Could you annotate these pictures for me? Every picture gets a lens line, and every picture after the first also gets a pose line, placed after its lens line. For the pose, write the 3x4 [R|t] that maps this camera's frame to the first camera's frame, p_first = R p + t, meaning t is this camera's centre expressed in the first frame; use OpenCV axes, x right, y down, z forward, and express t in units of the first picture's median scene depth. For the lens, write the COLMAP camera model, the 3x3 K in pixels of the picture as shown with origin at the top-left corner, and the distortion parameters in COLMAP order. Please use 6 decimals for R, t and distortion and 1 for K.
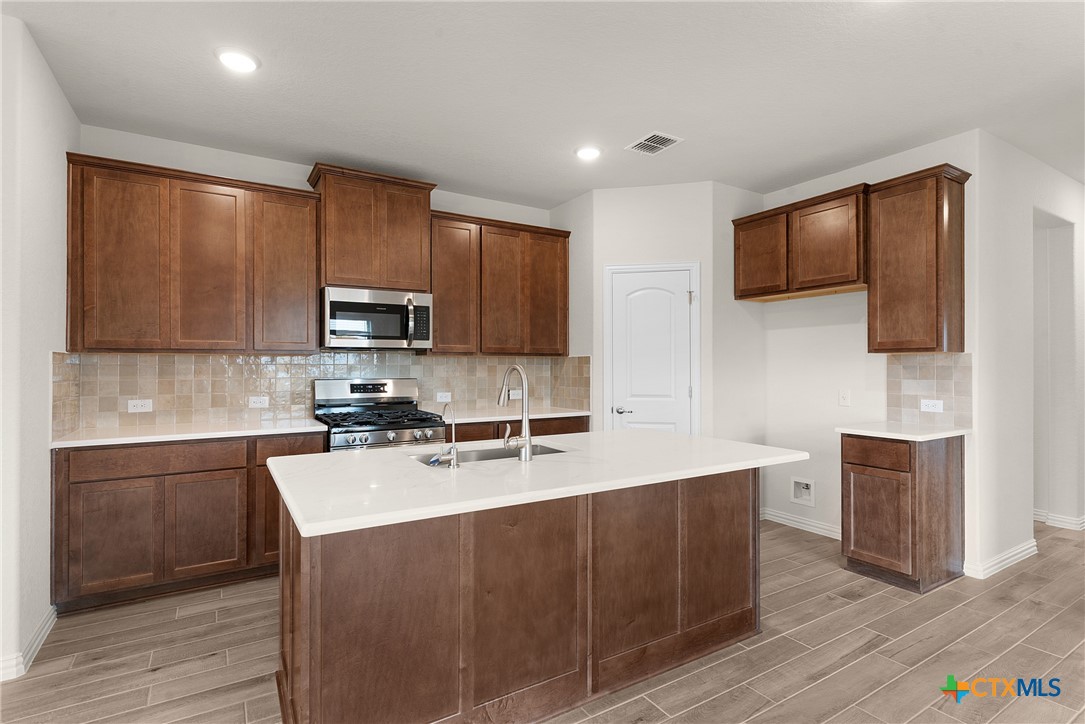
lens RADIAL K [[527.9, 0, 543.8], [0, 527.9, 361.7], [0, 0, 1]] dist [0.005344, -0.002631]
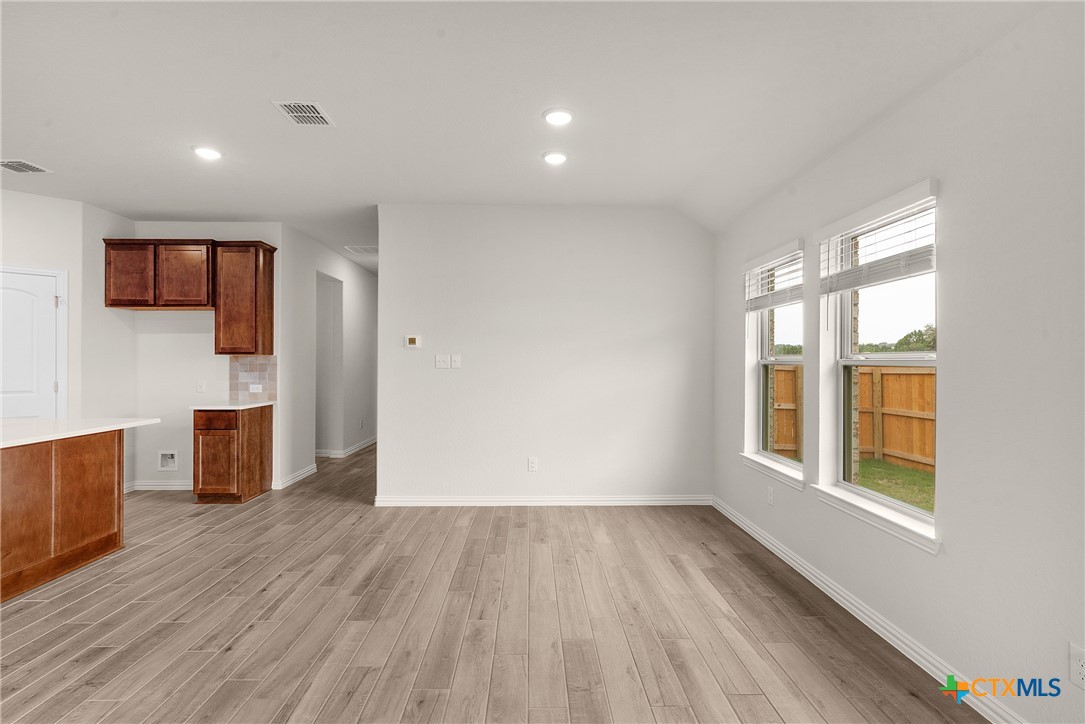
lens RADIAL K [[527.9, 0, 534.6], [0, 527.9, 361.2], [0, 0, 1]] dist [0.005344, -0.002631]
pose [[0.519889, 0.003460, 0.854227, -0.192578], [-0.006591, 0.999978, -0.000040, -0.003801], [-0.854208, -0.005609, 0.519901, -0.559183]]
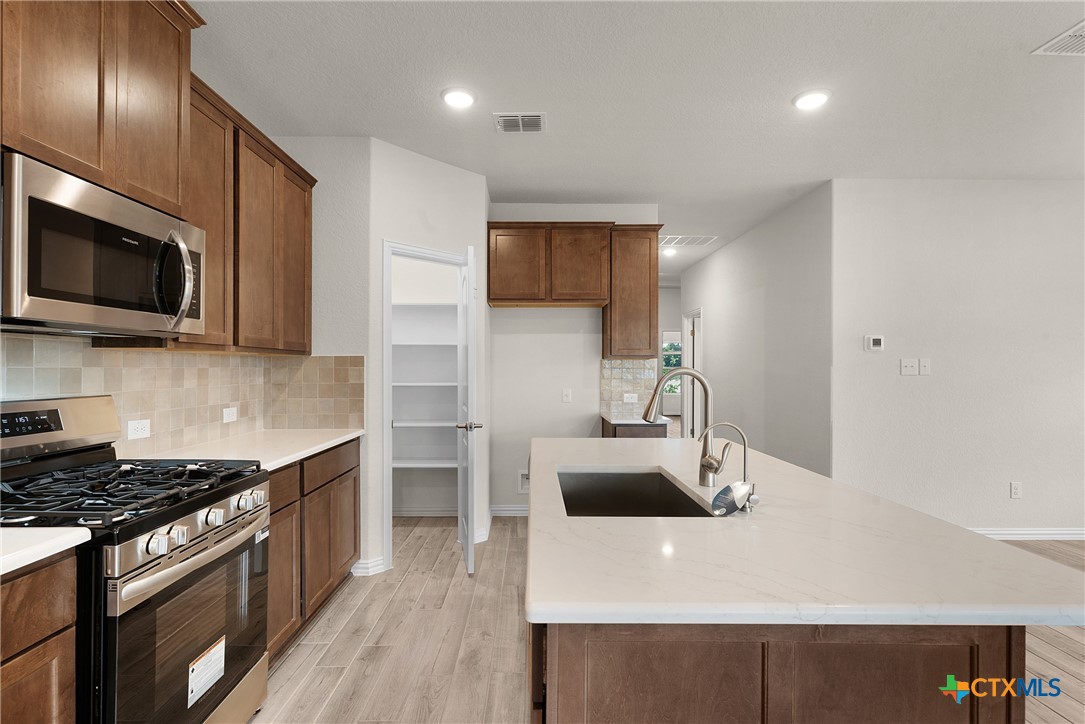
lens RADIAL K [[527.9, 0, 550.7], [0, 527.9, 365.6], [0, 0, 1]] dist [0.005344, -0.002631]
pose [[0.503511, 0.003457, 0.863982, -0.574384], [-0.007089, 0.999975, 0.000130, 0.002140], [-0.863959, -0.006190, 0.503523, 0.522660]]
